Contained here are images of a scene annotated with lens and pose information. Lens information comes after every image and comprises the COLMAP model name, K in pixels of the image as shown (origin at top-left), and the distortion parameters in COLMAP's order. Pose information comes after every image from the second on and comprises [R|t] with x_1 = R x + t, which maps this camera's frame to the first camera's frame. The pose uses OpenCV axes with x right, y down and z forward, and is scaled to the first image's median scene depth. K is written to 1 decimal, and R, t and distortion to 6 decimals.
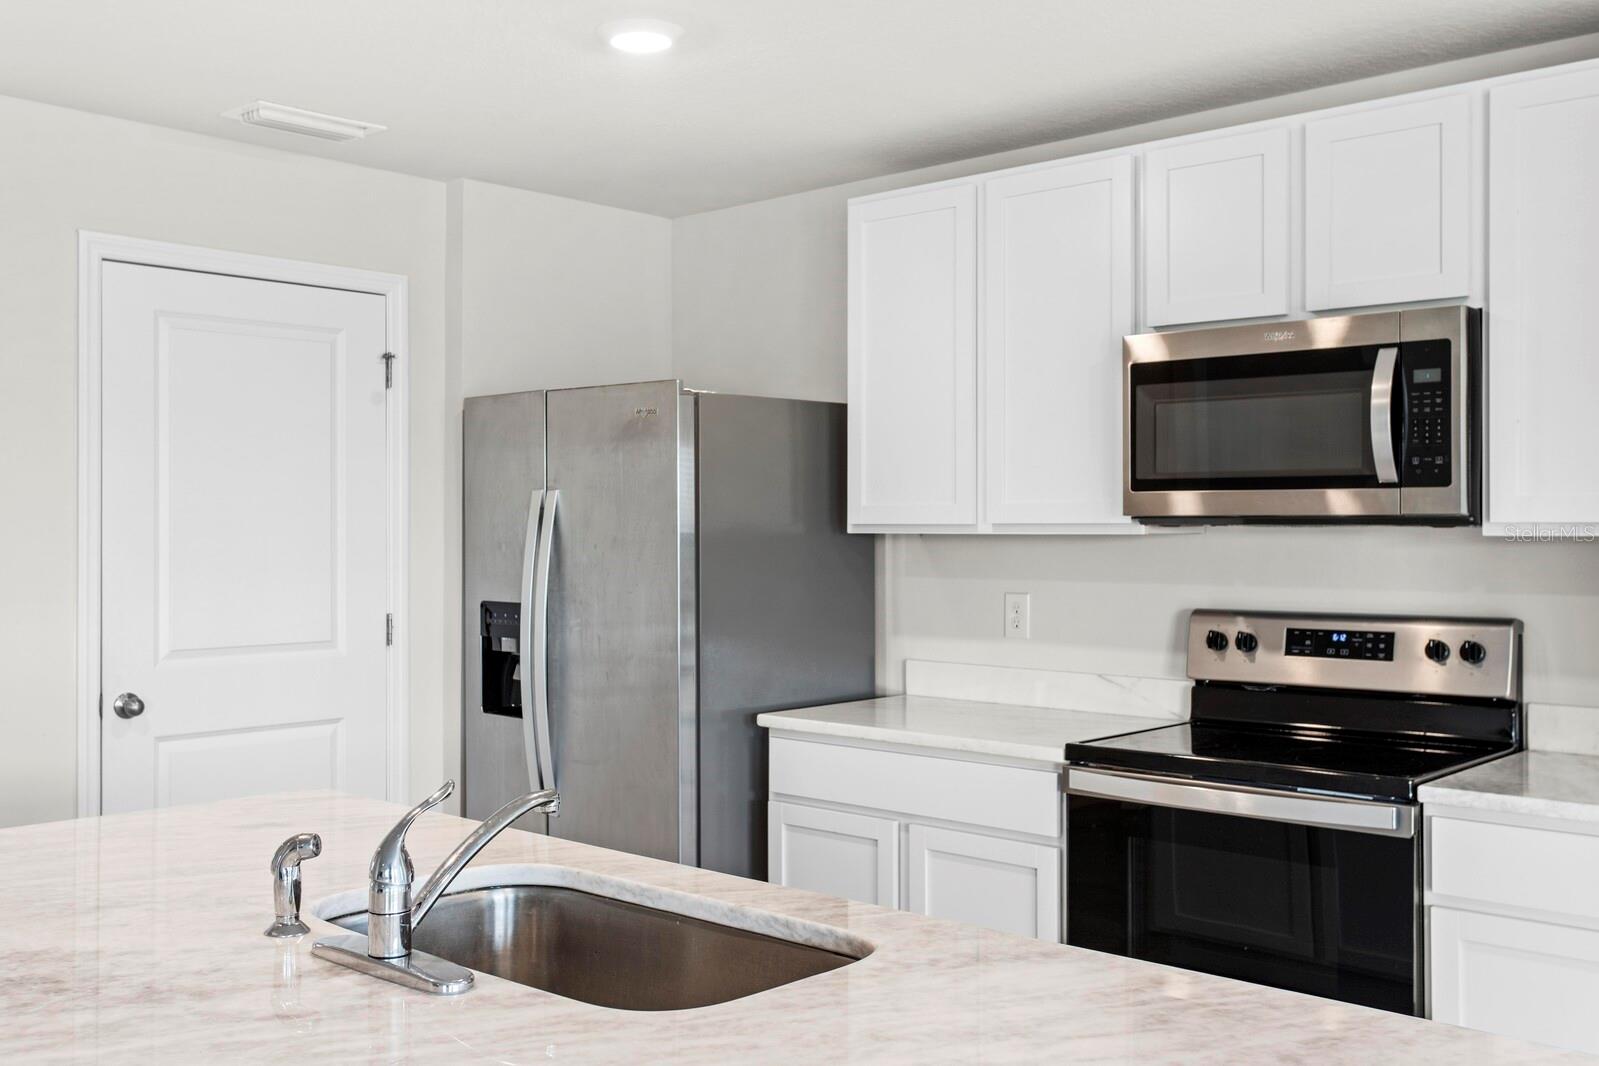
lens RADIAL K [[1559.4, 0, 795.4], [0, 1559.4, 527.2], [0, 0, 1]] dist [0.012343, 0.007281]
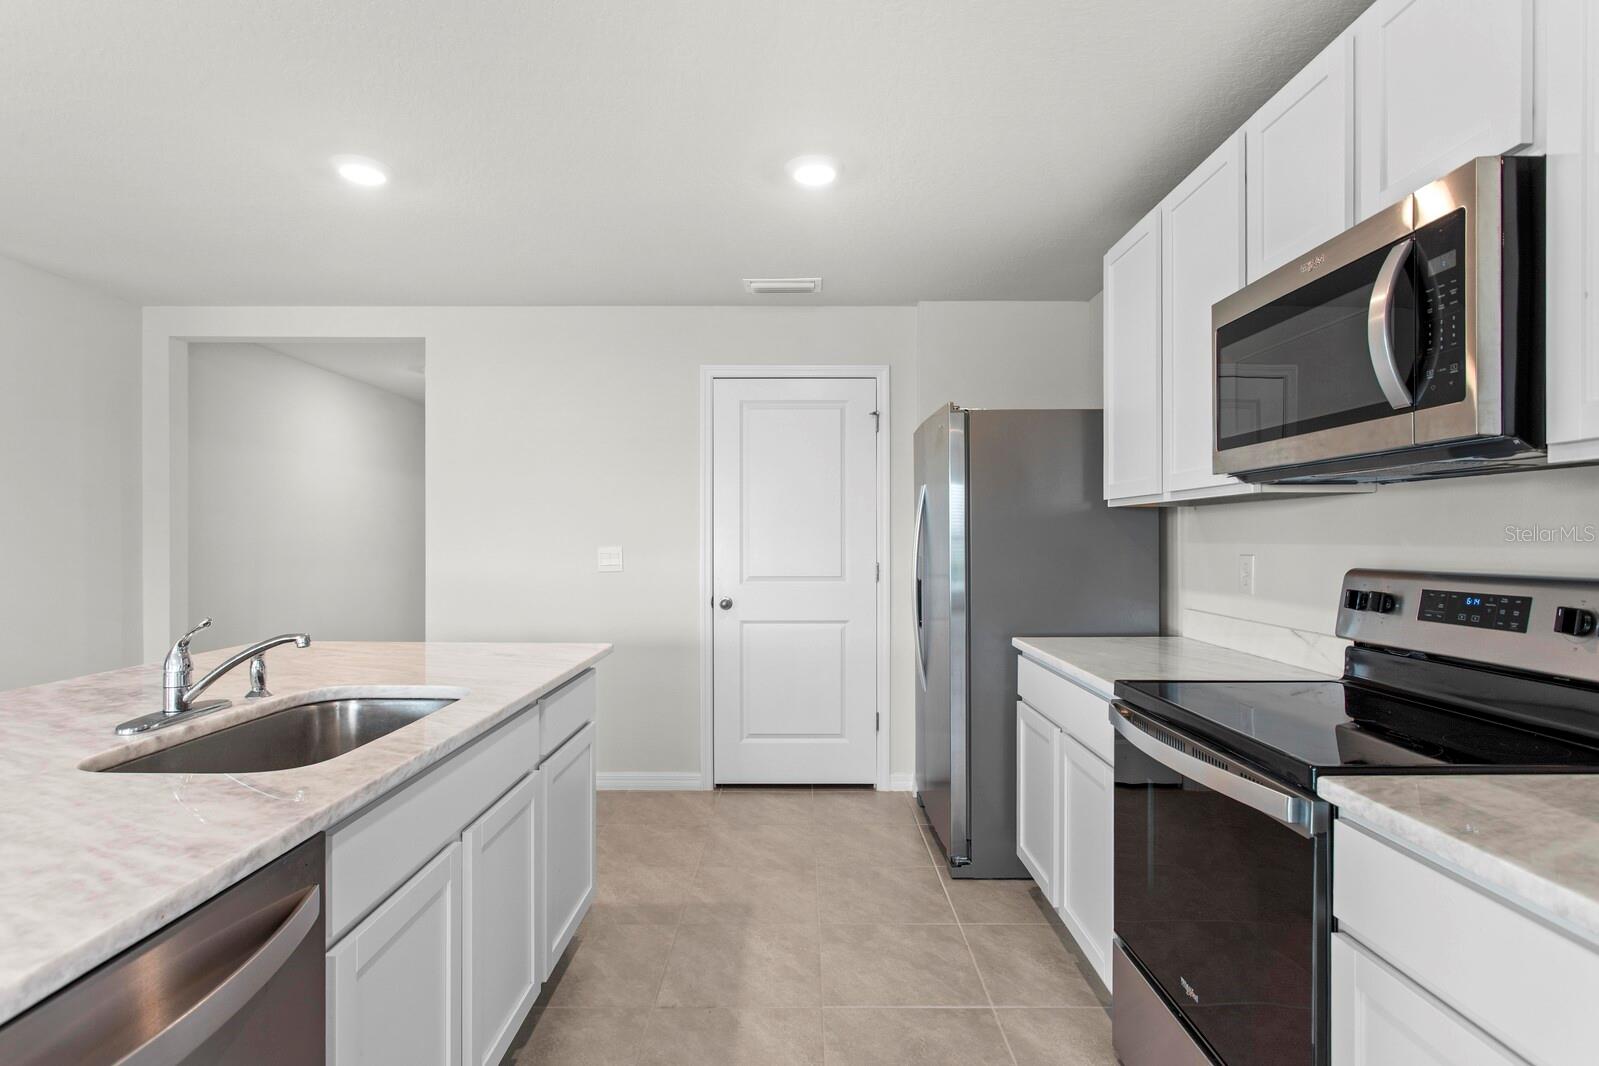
lens RADIAL K [[808.9, 0, 799.5], [0, 808.9, 533.0], [0, 0, 1]] dist [-0.003358, 0.017030]
pose [[0.671332, -0.005377, -0.741137, 0.427083], [0.000865, 0.999979, -0.006471, 0.035376], [0.741156, 0.003704, 0.671322, 0.424926]]
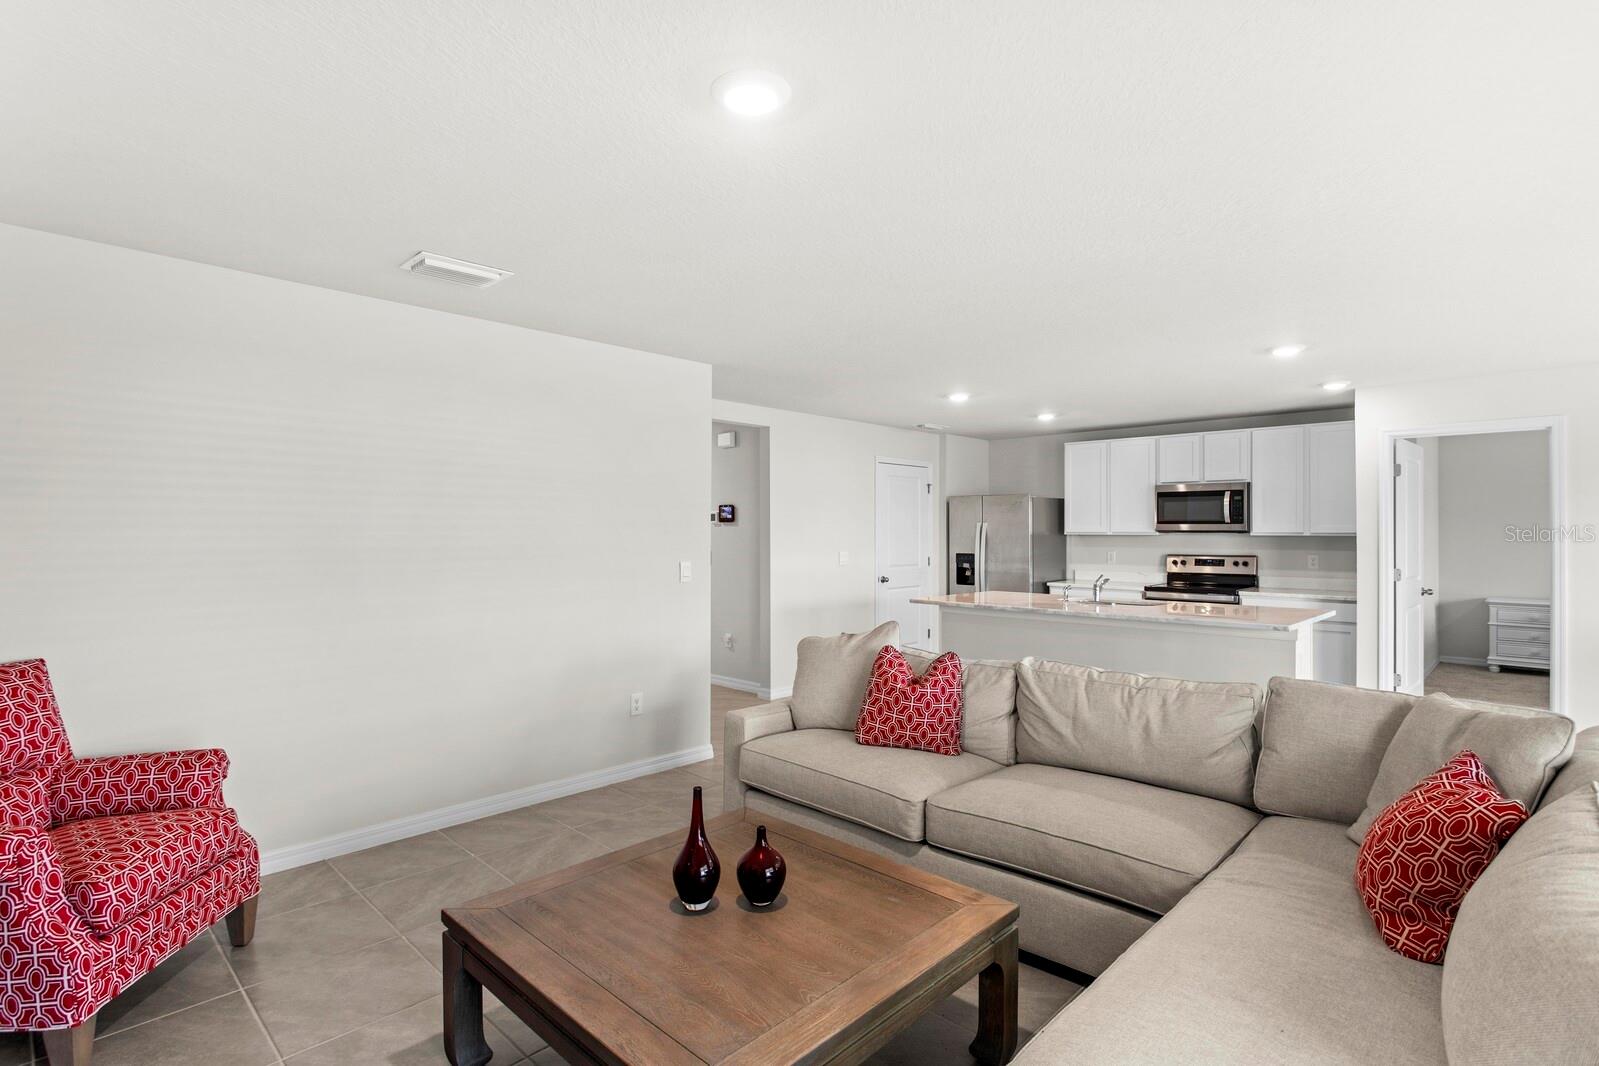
lens RADIAL K [[808.9, 0, 799.5], [0, 808.9, 533.0], [0, 0, 1]] dist [-0.003358, 0.017030]
pose [[0.999989, 0.003474, -0.003297, -0.687802], [-0.003483, 0.999991, -0.002506, 0.007963], [0.003288, 0.002518, 0.999991, -1.064359]]
